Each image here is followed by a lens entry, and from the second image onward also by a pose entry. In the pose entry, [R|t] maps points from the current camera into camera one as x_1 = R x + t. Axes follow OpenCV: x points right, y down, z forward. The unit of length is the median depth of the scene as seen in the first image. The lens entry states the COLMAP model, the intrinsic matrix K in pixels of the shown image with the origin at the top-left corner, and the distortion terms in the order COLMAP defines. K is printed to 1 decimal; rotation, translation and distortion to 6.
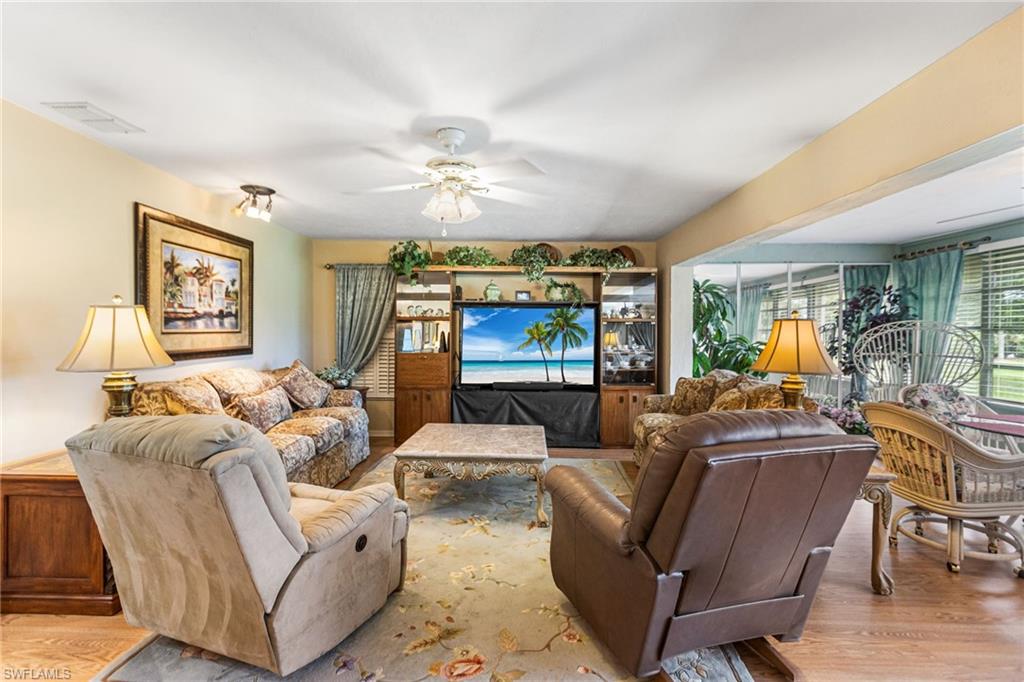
lens RADIAL K [[469.8, 0, 505.7], [0, 469.8, 340.1], [0, 0, 1]] dist [0.001586, -0.000251]
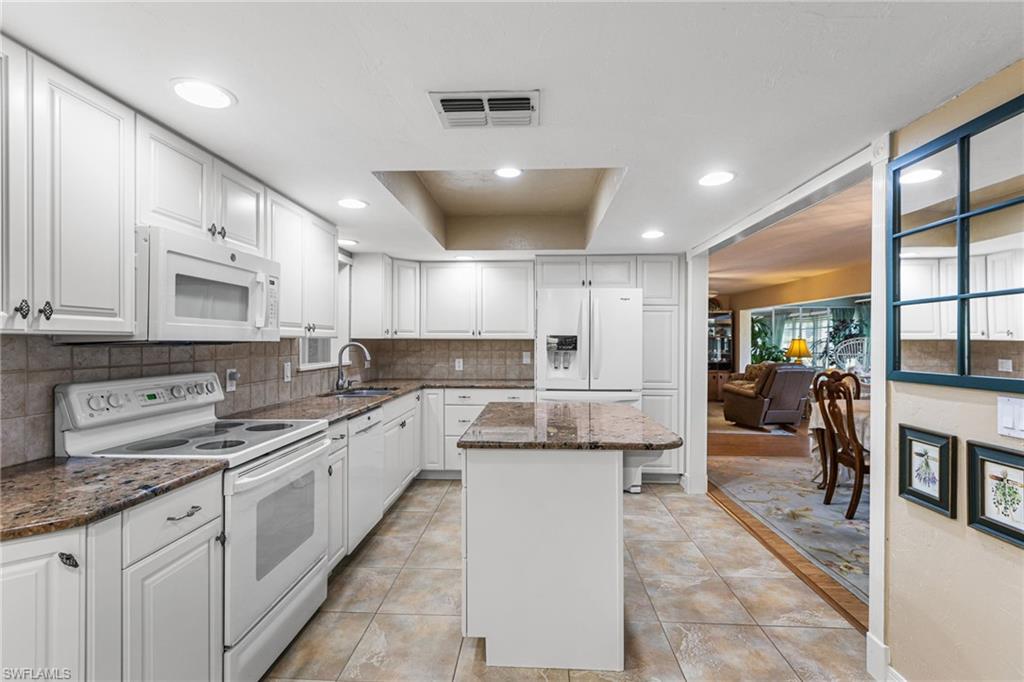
lens RADIAL K [[469.8, 0, 504.6], [0, 469.8, 344.6], [0, 0, 1]] dist [0.001586, -0.000251]
pose [[0.999376, 0.001035, -0.035314, -0.573859], [-0.001365, 0.999956, -0.009330, 0.008411], [0.035302, 0.009373, 0.999333, -1.026827]]
